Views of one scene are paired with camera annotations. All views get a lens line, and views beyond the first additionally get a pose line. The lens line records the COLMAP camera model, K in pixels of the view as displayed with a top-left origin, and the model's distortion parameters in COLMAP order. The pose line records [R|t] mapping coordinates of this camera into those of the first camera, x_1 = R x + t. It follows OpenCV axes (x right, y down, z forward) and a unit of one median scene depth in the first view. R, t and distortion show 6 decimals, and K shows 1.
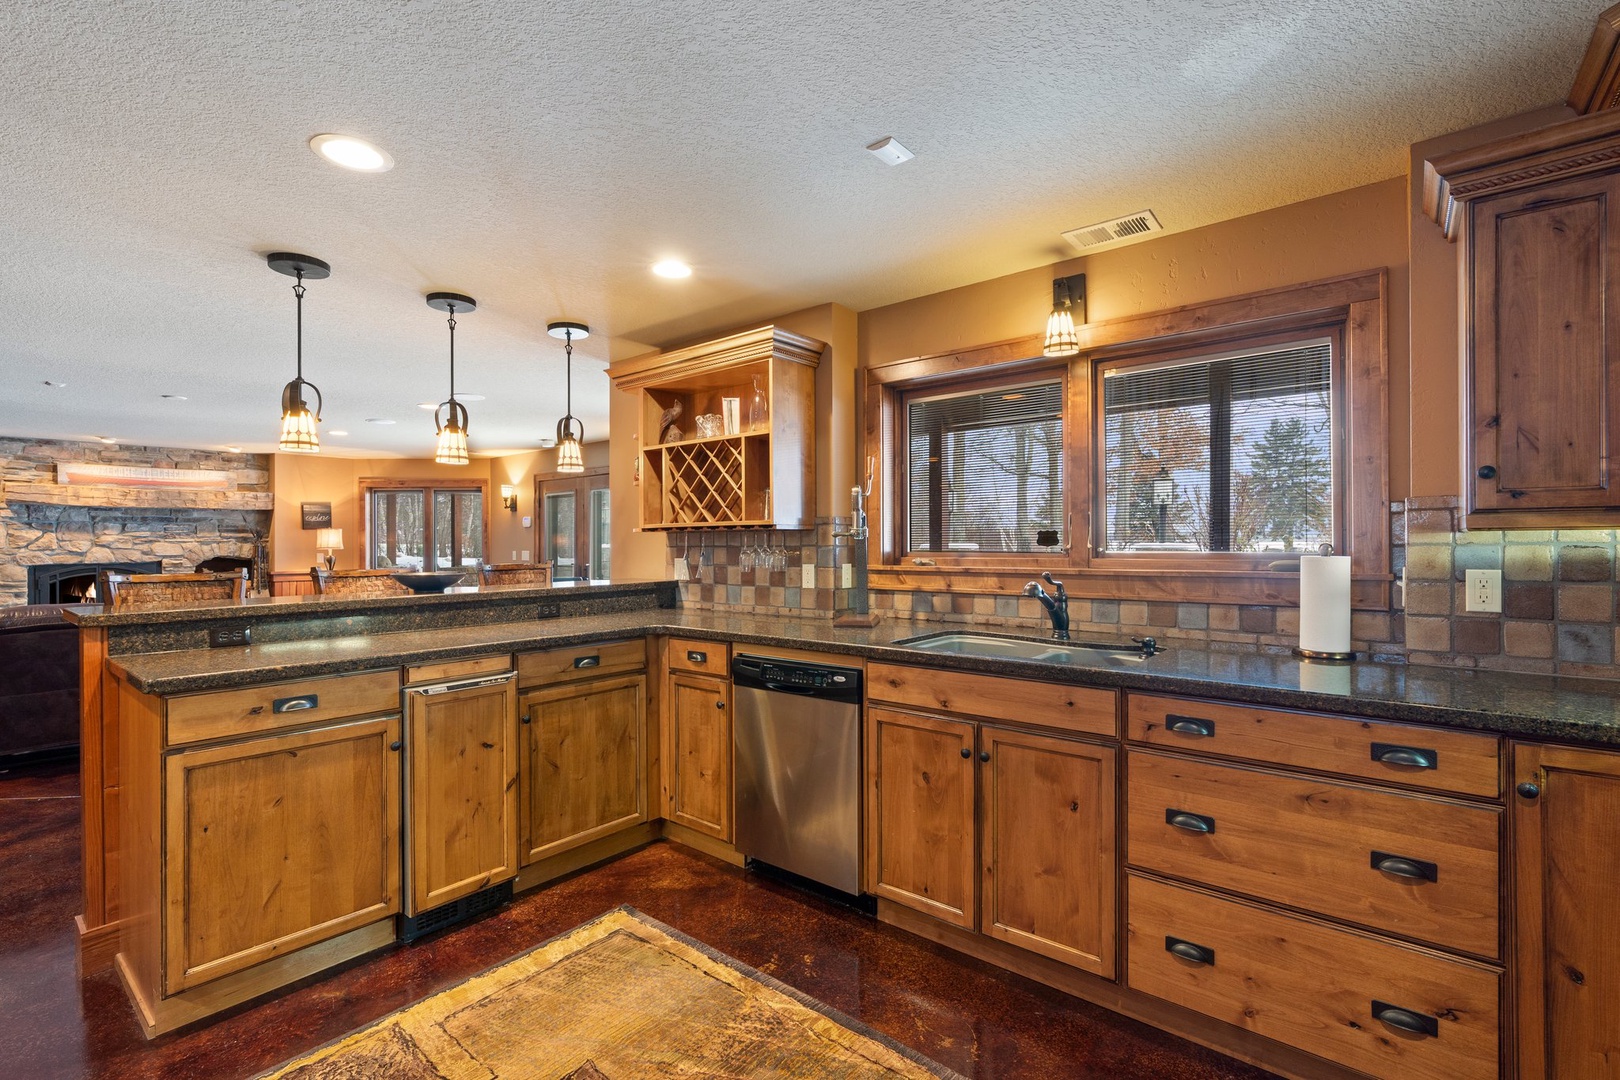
lens RADIAL K [[733.1, 0, 800.5], [0, 733.1, 545.2], [0, 0, 1]] dist [-0.003181, 0.000204]
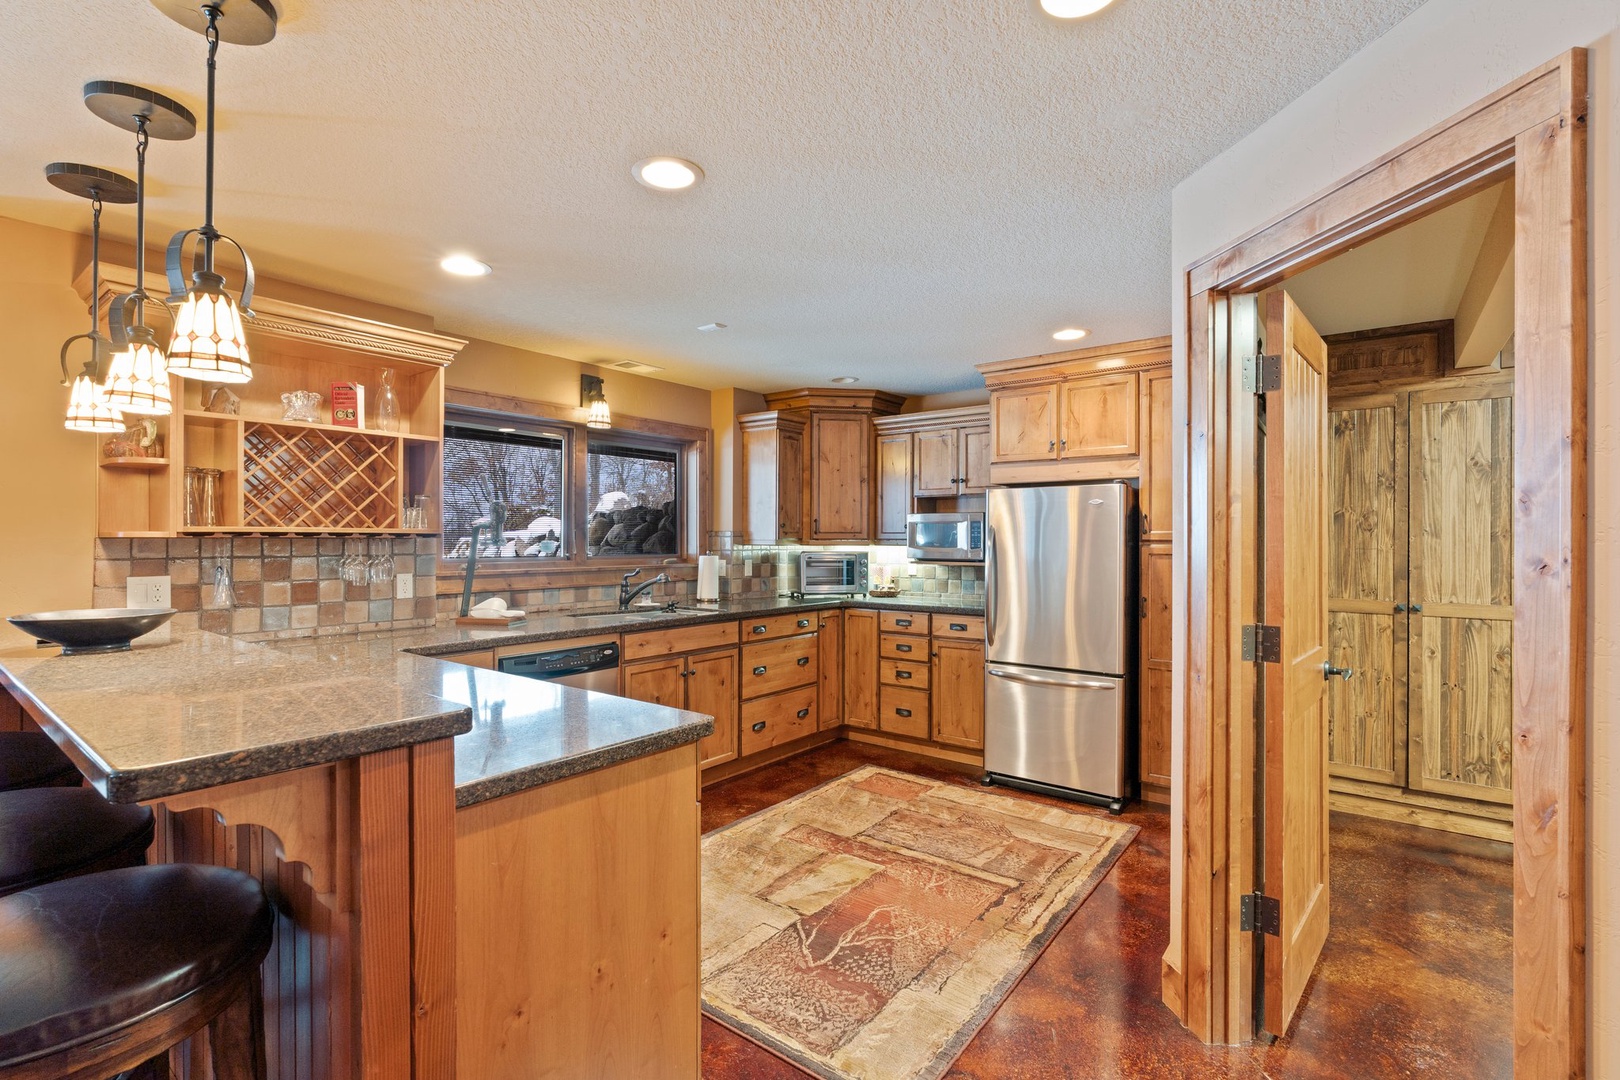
lens RADIAL K [[737.6, 0, 802.7], [0, 737.6, 541.1], [0, 0, 1]] dist [-0.003310, 0.001452]
pose [[-0.034585, 0.005750, 0.999385, -1.163013], [-0.000550, 0.999983, -0.005772, -0.013684], [-0.999402, -0.000749, -0.034582, 0.601301]]
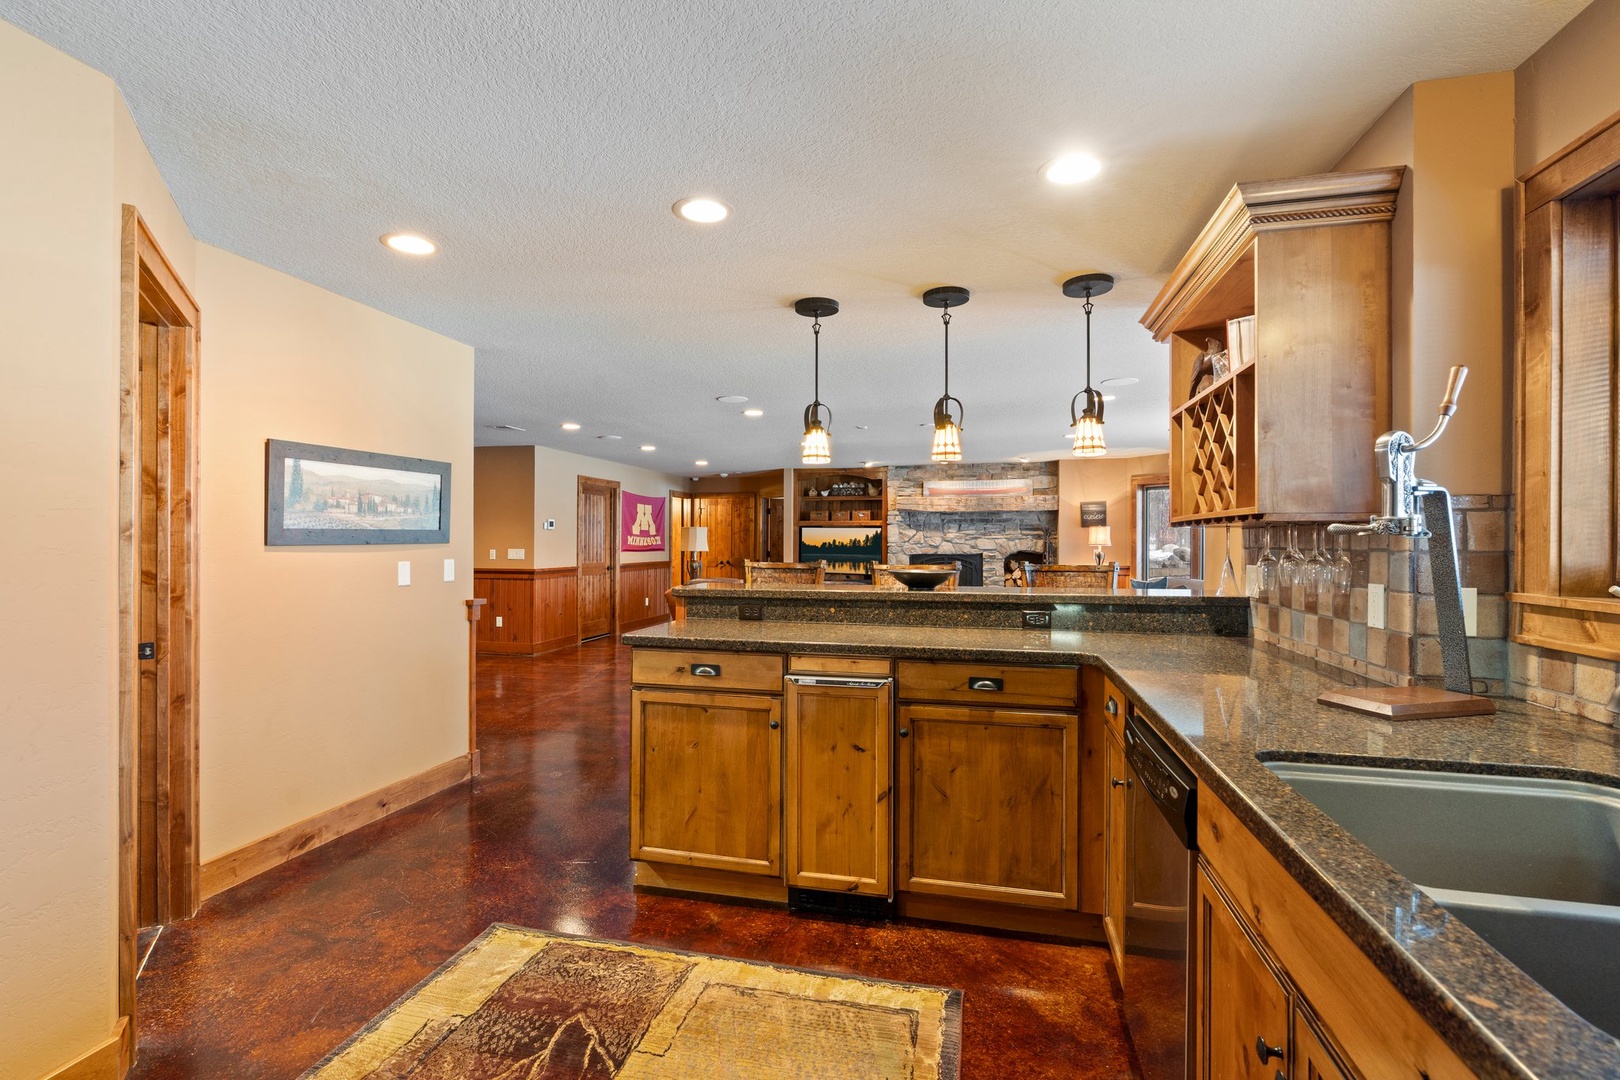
lens RADIAL K [[737.6, 0, 802.7], [0, 737.6, 541.1], [0, 0, 1]] dist [-0.003310, 0.001452]
pose [[0.438927, 0.006673, -0.898498, 0.374691], [-0.007432, 0.999965, 0.003796, -0.005960], [0.898492, 0.005012, 0.438961, 0.442531]]
